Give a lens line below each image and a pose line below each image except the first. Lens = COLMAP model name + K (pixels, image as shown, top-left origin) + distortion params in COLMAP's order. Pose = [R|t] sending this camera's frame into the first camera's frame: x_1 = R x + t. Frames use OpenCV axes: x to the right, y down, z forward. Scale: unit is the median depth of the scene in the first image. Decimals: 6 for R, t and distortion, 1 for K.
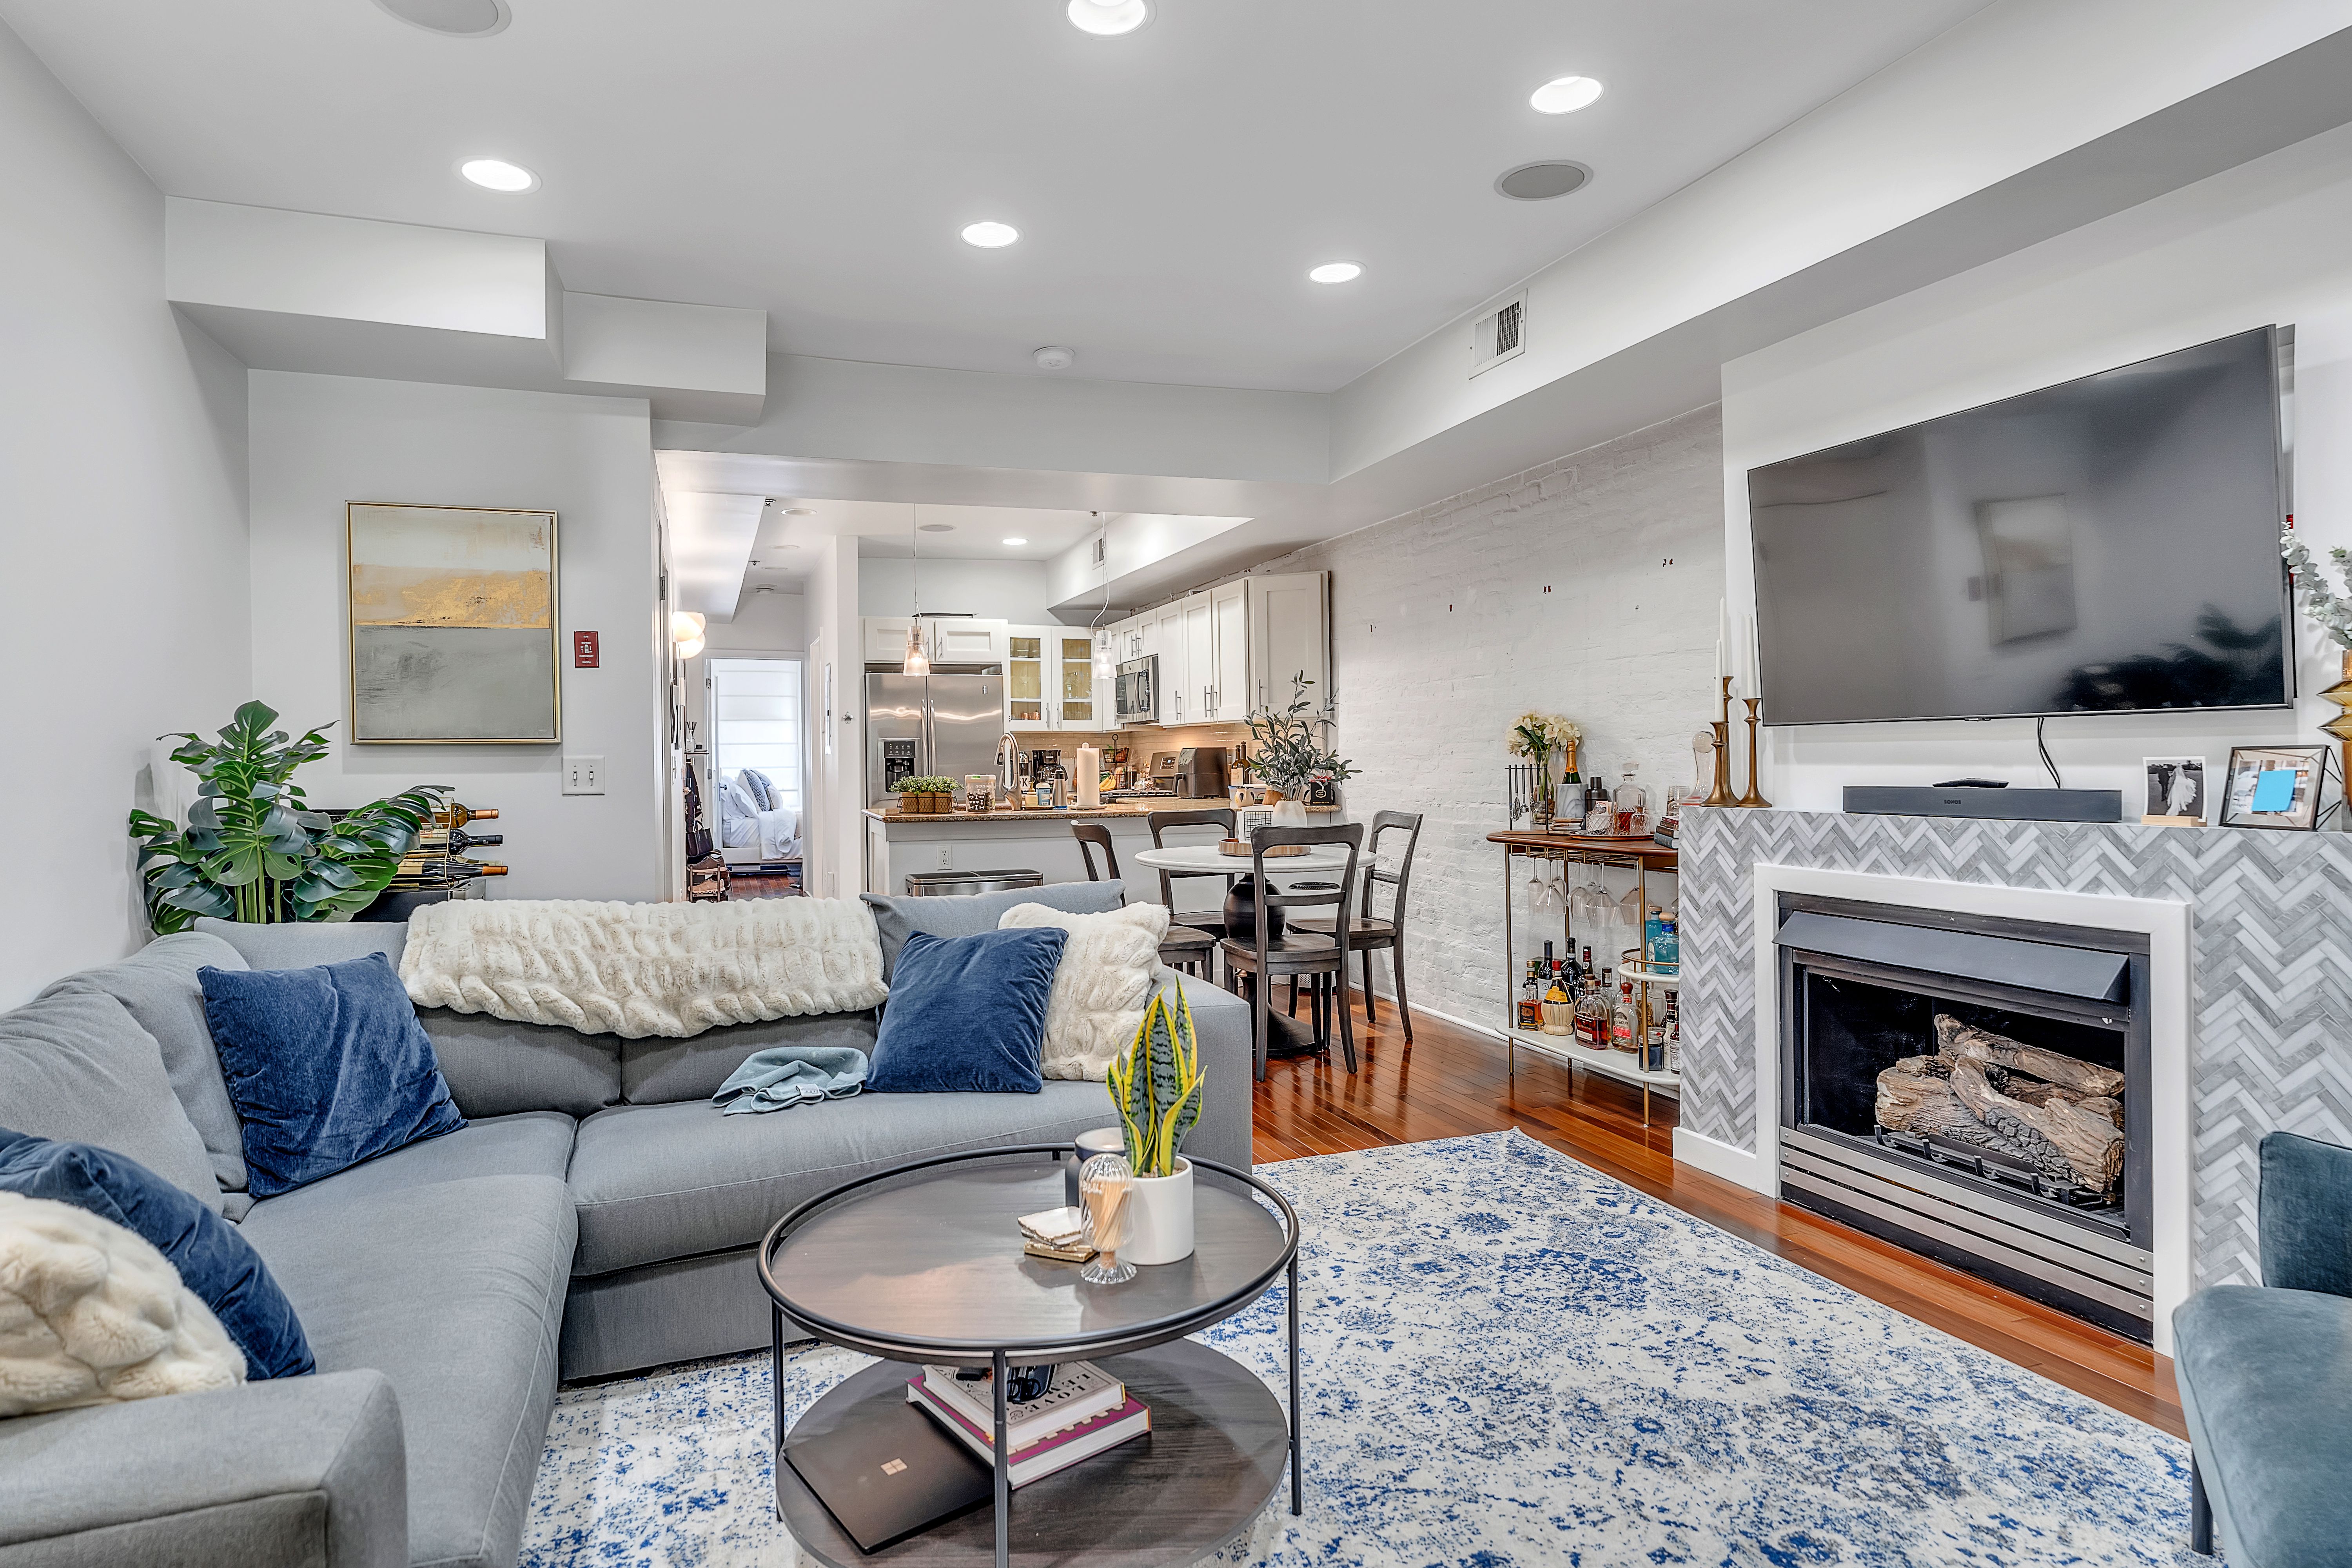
lens RADIAL K [[1283.3, 0, 1177.2], [0, 1283.3, 753.2], [0, 0, 1]] dist [-0.006657, 0.000717]
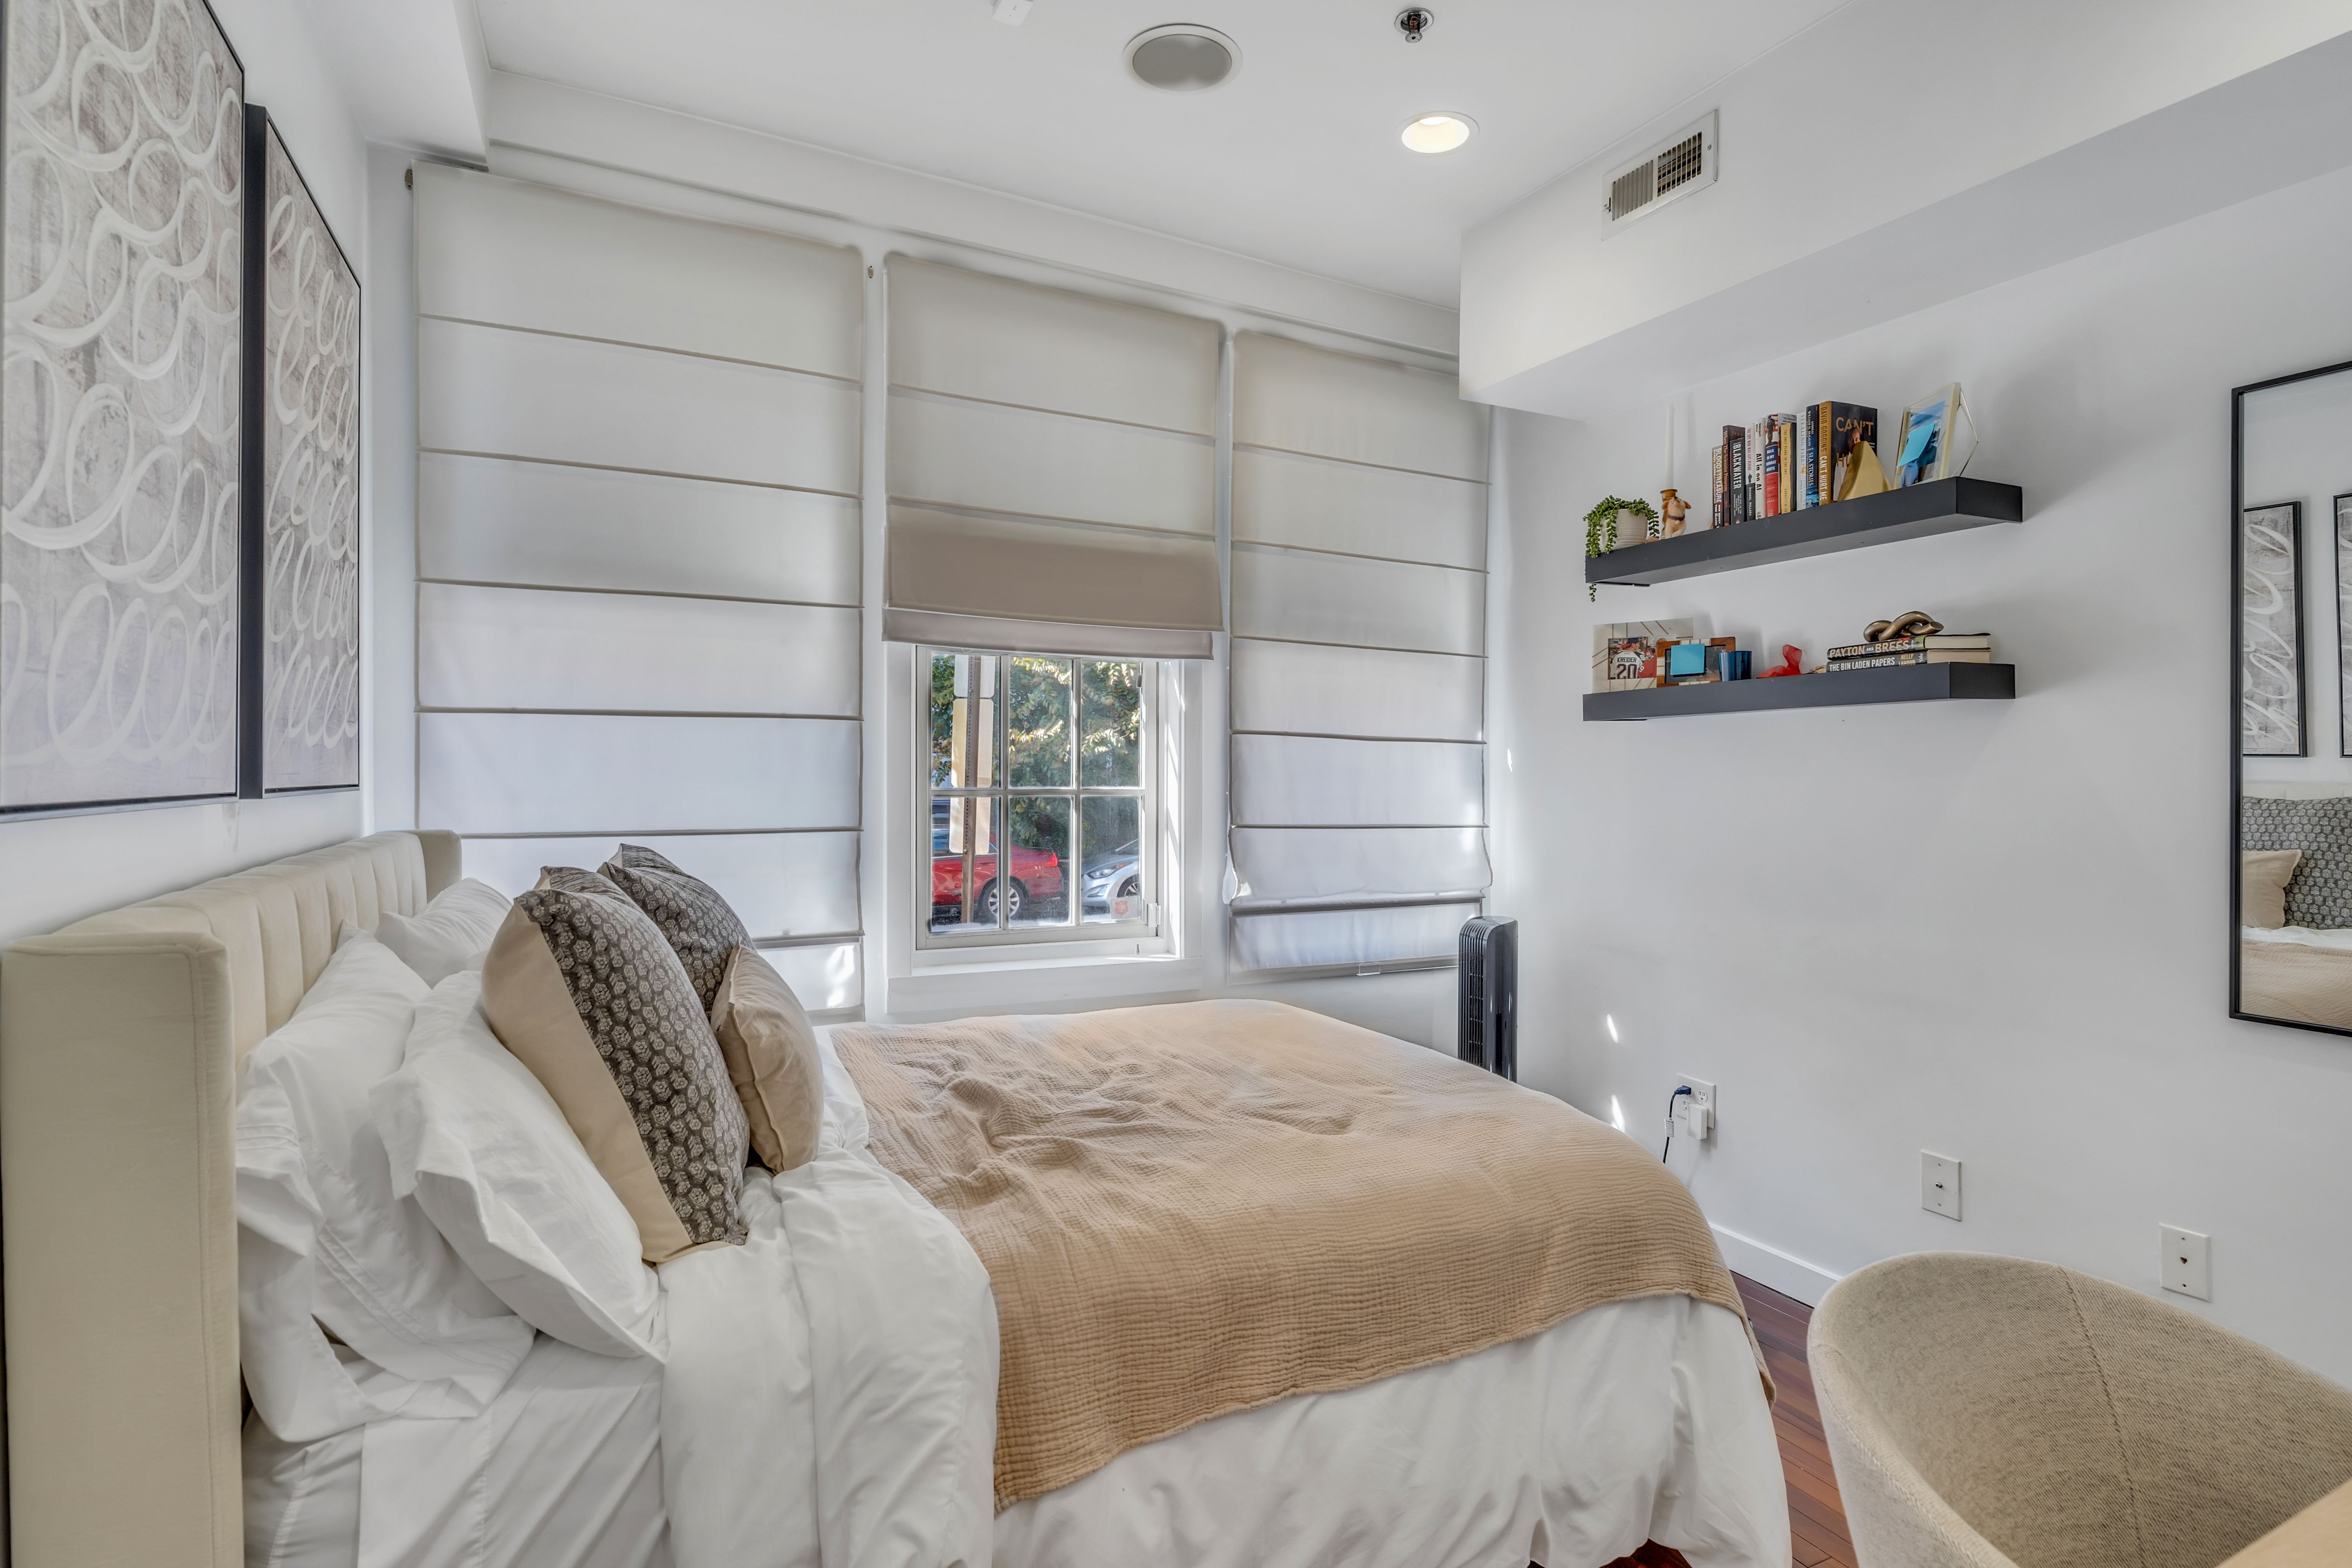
lens RADIAL K [[1080.1, 0, 1167.5], [0, 1080.1, 776.1], [0, 0, 1]] dist [-0.012149, 0.000673]
pose [[0.994178, 0.012150, 0.107067, -1.056017], [-0.012797, 0.999904, 0.005360, 0.005944], [-0.106991, -0.006699, 0.994237, 3.248184]]
